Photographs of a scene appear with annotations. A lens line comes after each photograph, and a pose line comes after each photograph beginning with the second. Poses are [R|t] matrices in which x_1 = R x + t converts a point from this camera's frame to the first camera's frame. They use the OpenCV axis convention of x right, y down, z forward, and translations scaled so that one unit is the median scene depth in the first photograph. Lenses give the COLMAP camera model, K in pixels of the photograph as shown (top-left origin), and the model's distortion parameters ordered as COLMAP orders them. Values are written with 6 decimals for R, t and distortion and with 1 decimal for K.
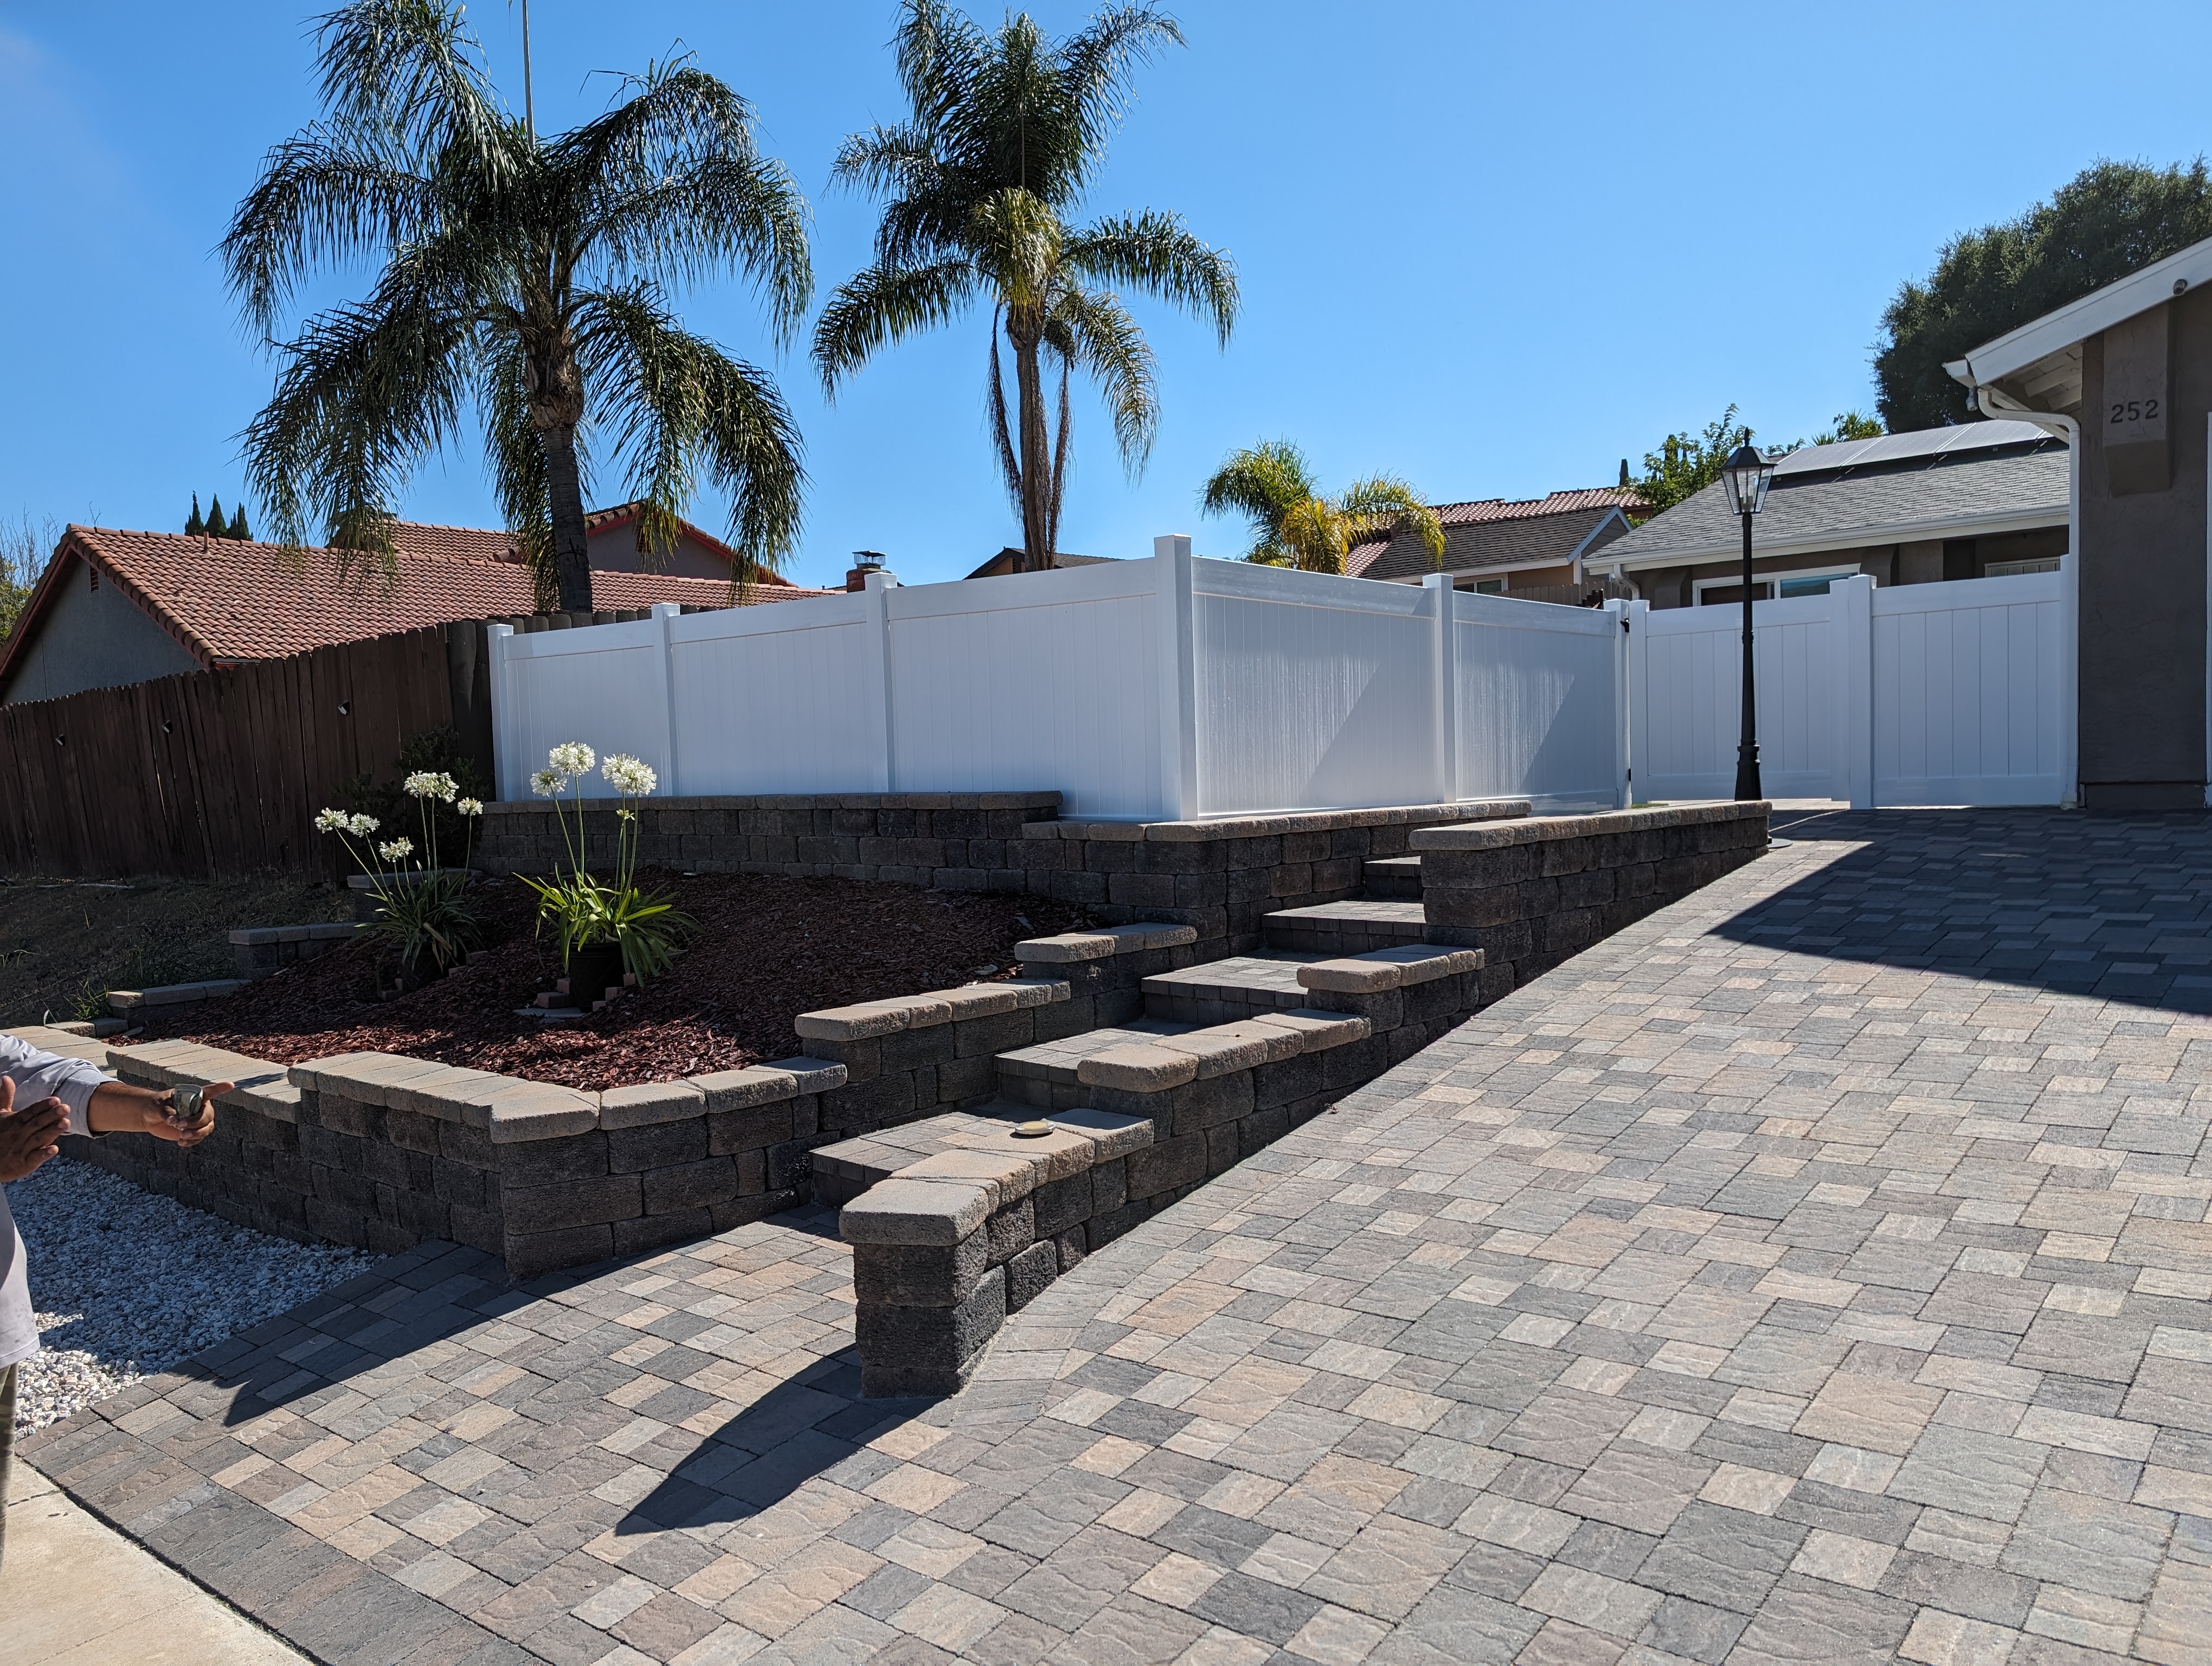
lens RADIAL K [[1537.1, 0, 1173.5], [0, 1537.1, 835.8], [0, 0, 1]] dist [0.000293, -0.013876]
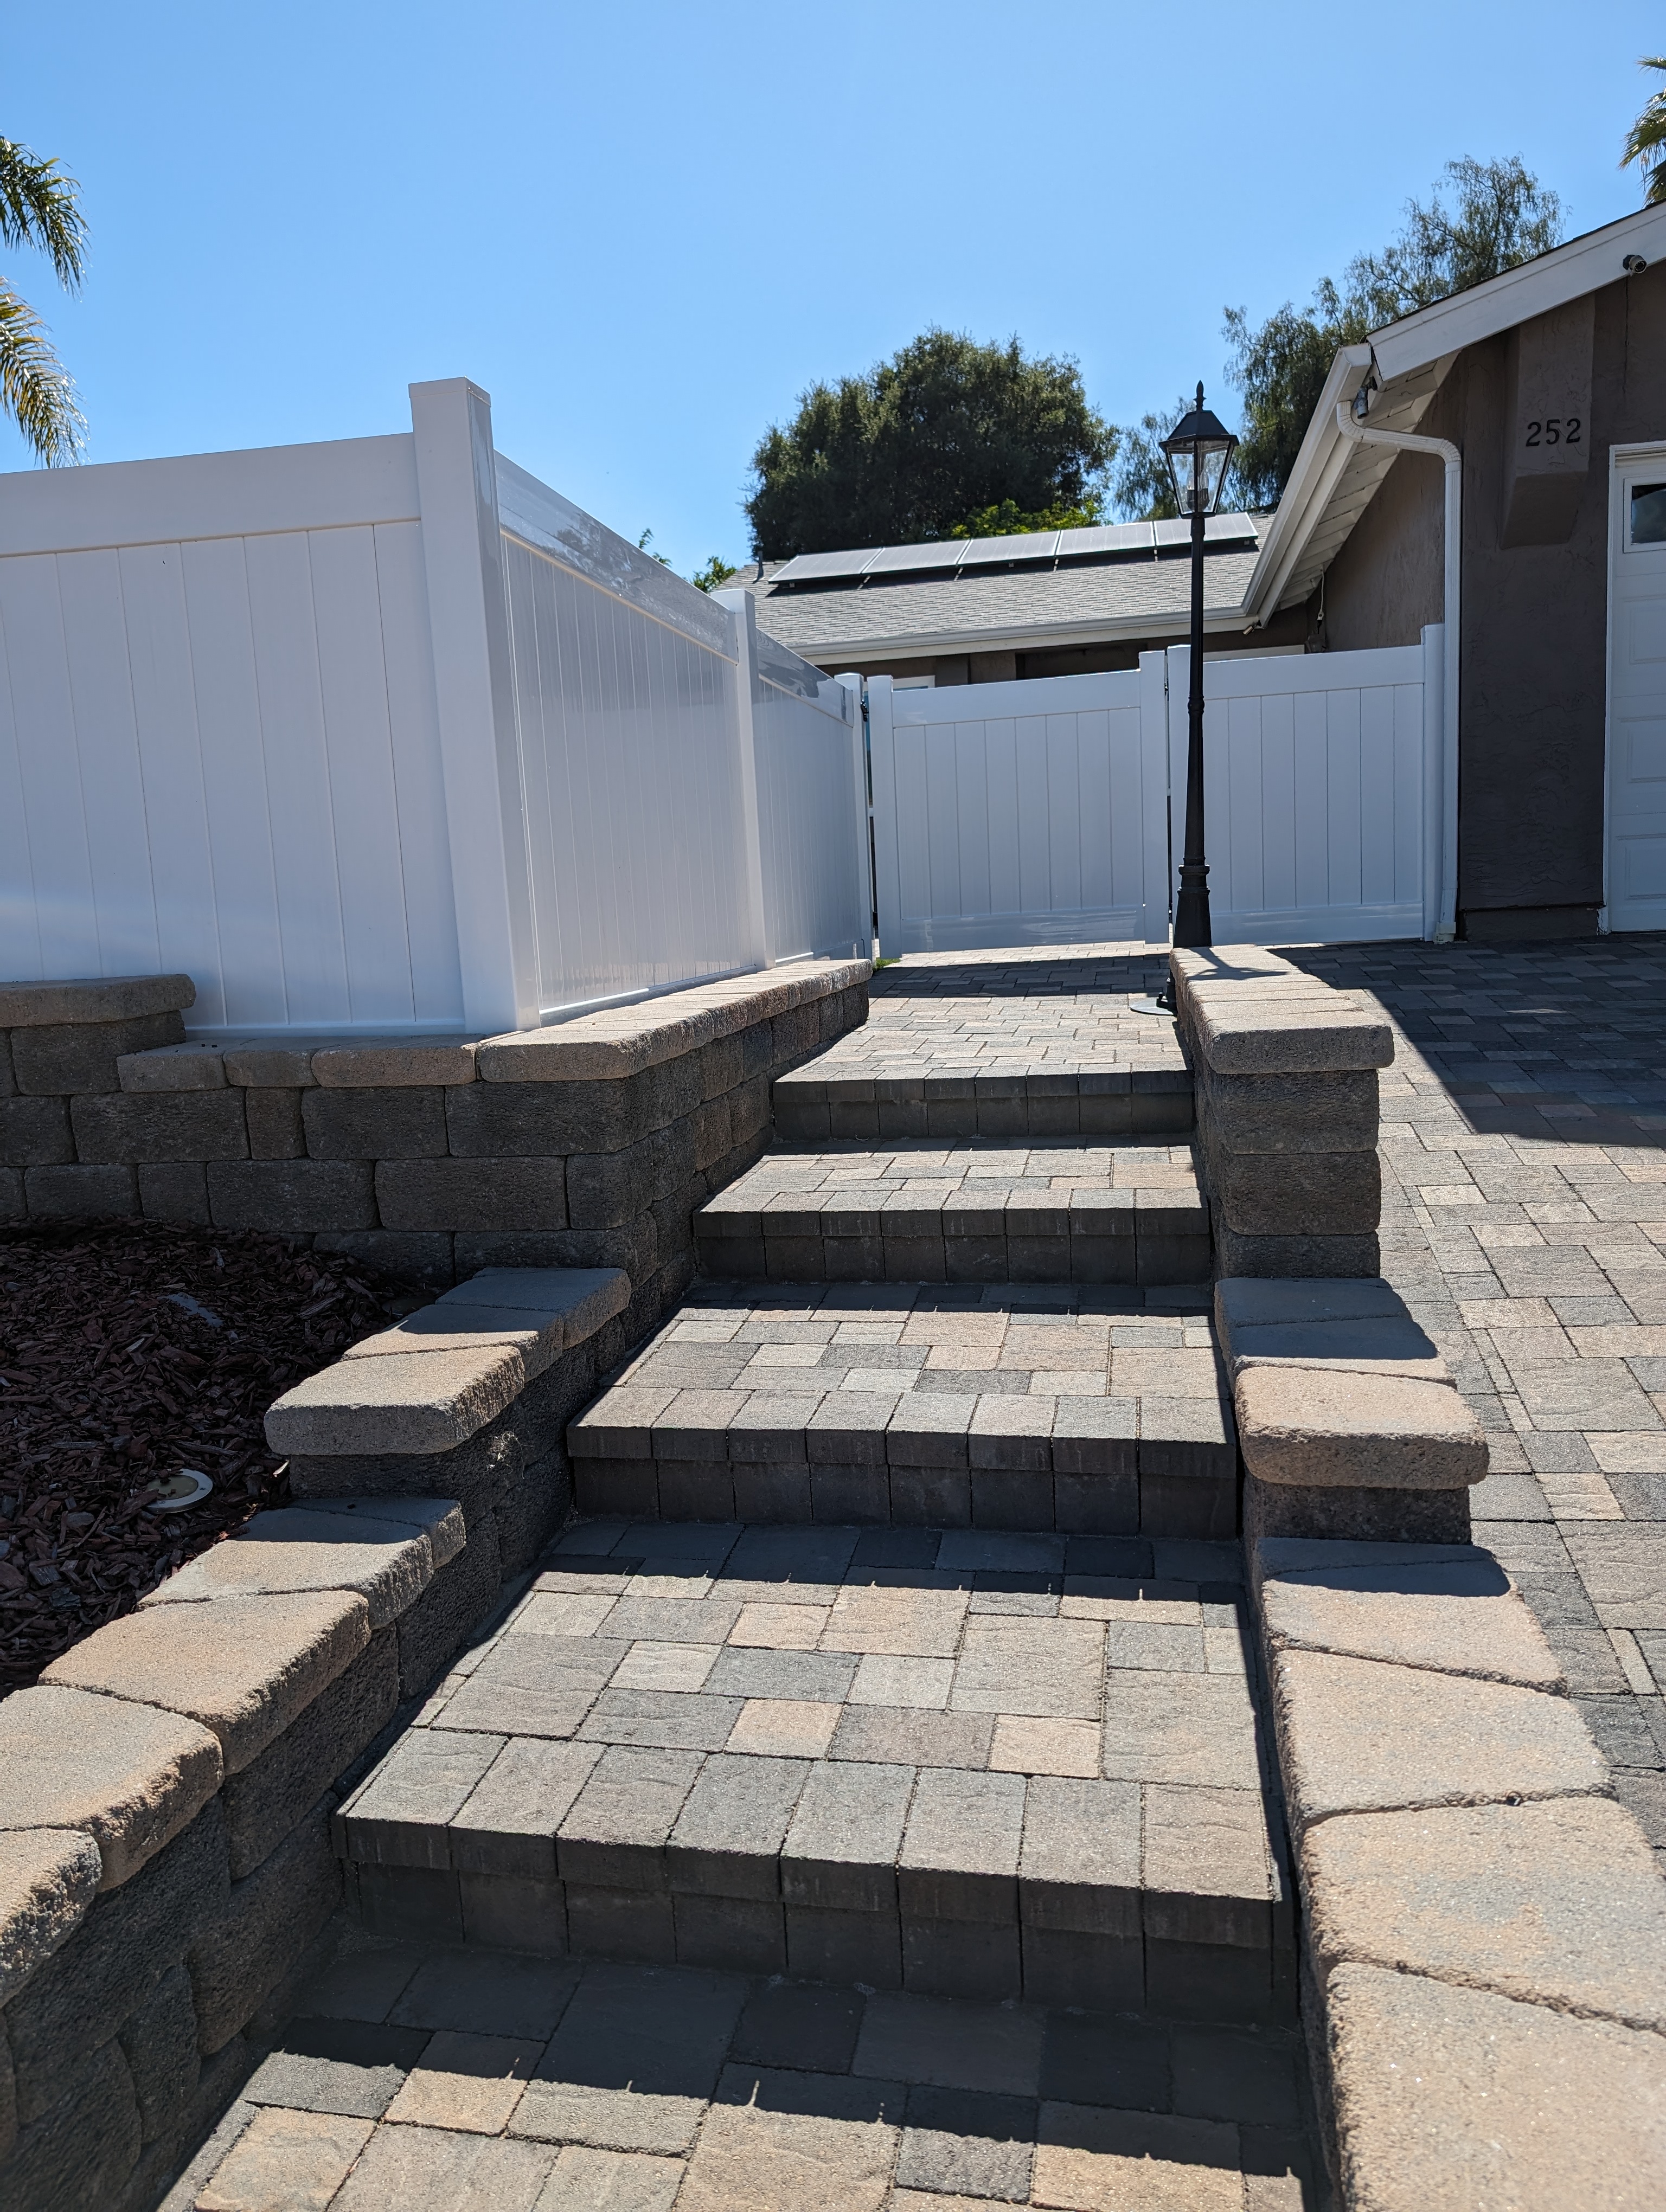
lens RADIAL K [[1540.0, 0, 791.7], [0, 1540.0, 1113.5], [0, 0, 1]] dist [0.001646, -0.008703]
pose [[0.878765, -0.085852, 0.469469, -0.118782], [0.049530, 0.994781, 0.089204, -0.018446], [-0.474677, -0.055136, 0.878431, 0.472446]]
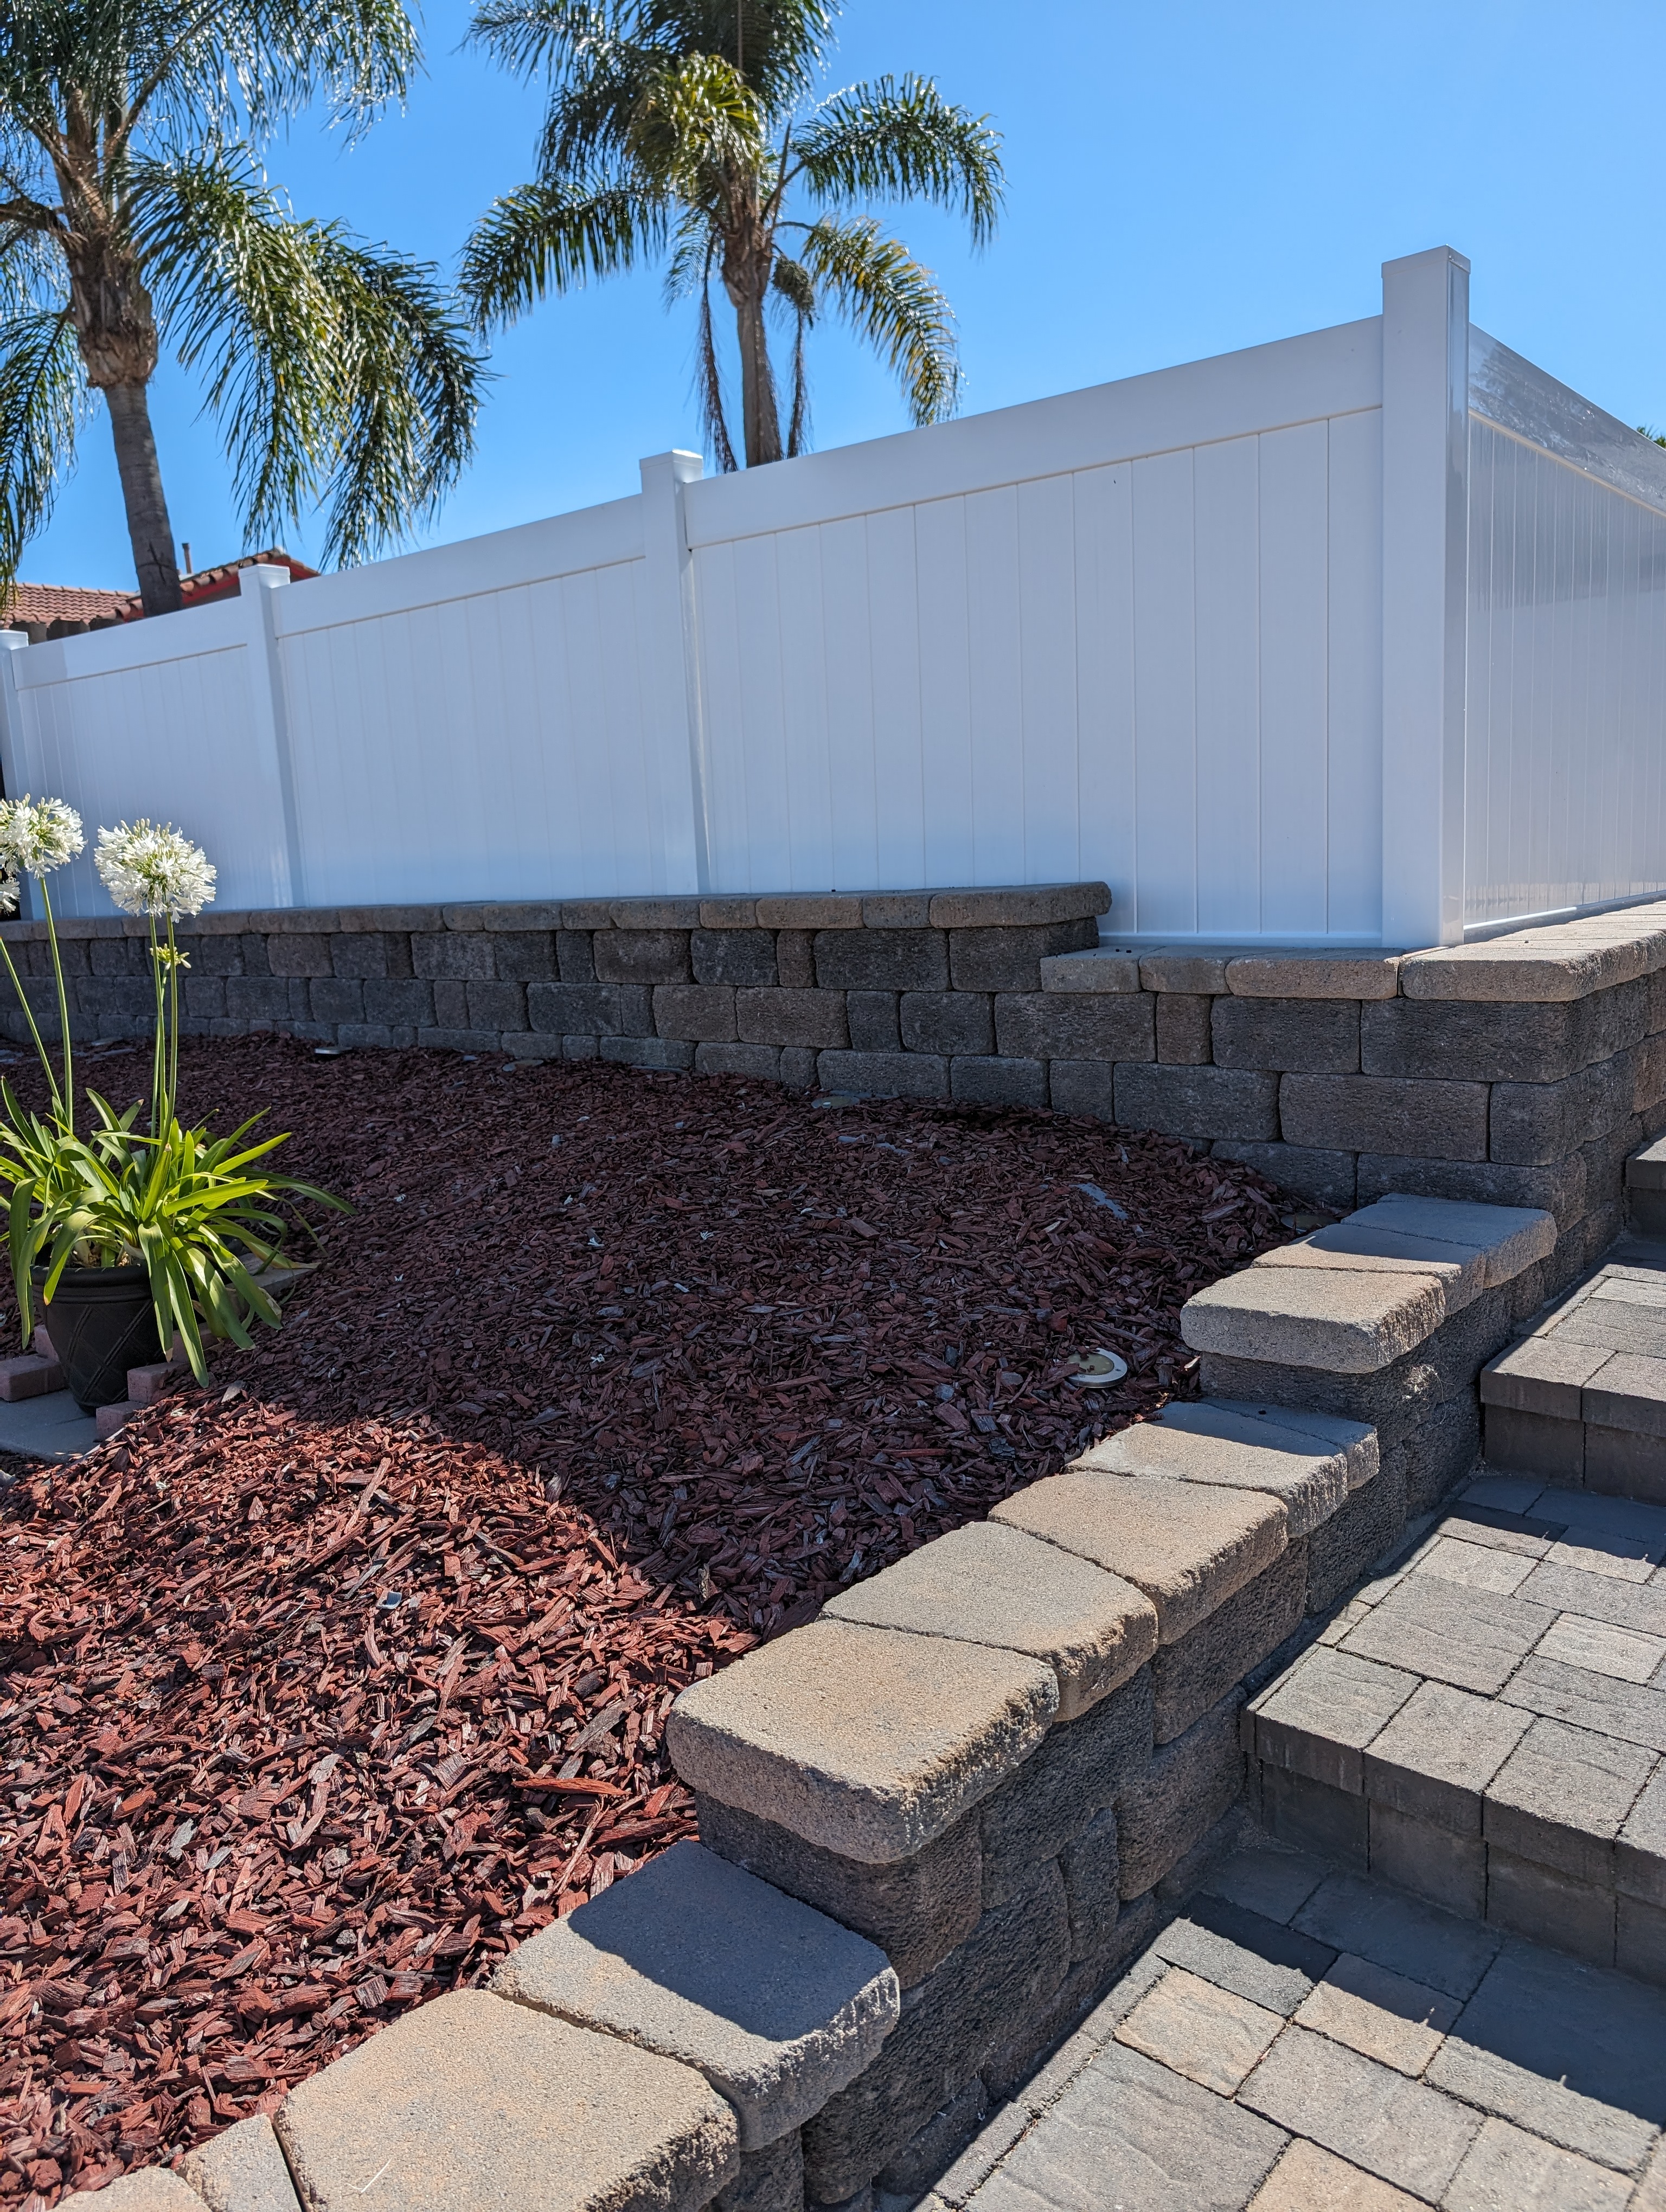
lens RADIAL K [[1537.1, 0, 820.2], [0, 1537.1, 1093.5], [0, 0, 1]] dist [0.000293, -0.013876]
pose [[0.999660, -0.021341, -0.014952, -0.137660], [0.022815, 0.994043, 0.106578, -0.015618], [0.012588, -0.106883, 0.994192, 0.479704]]
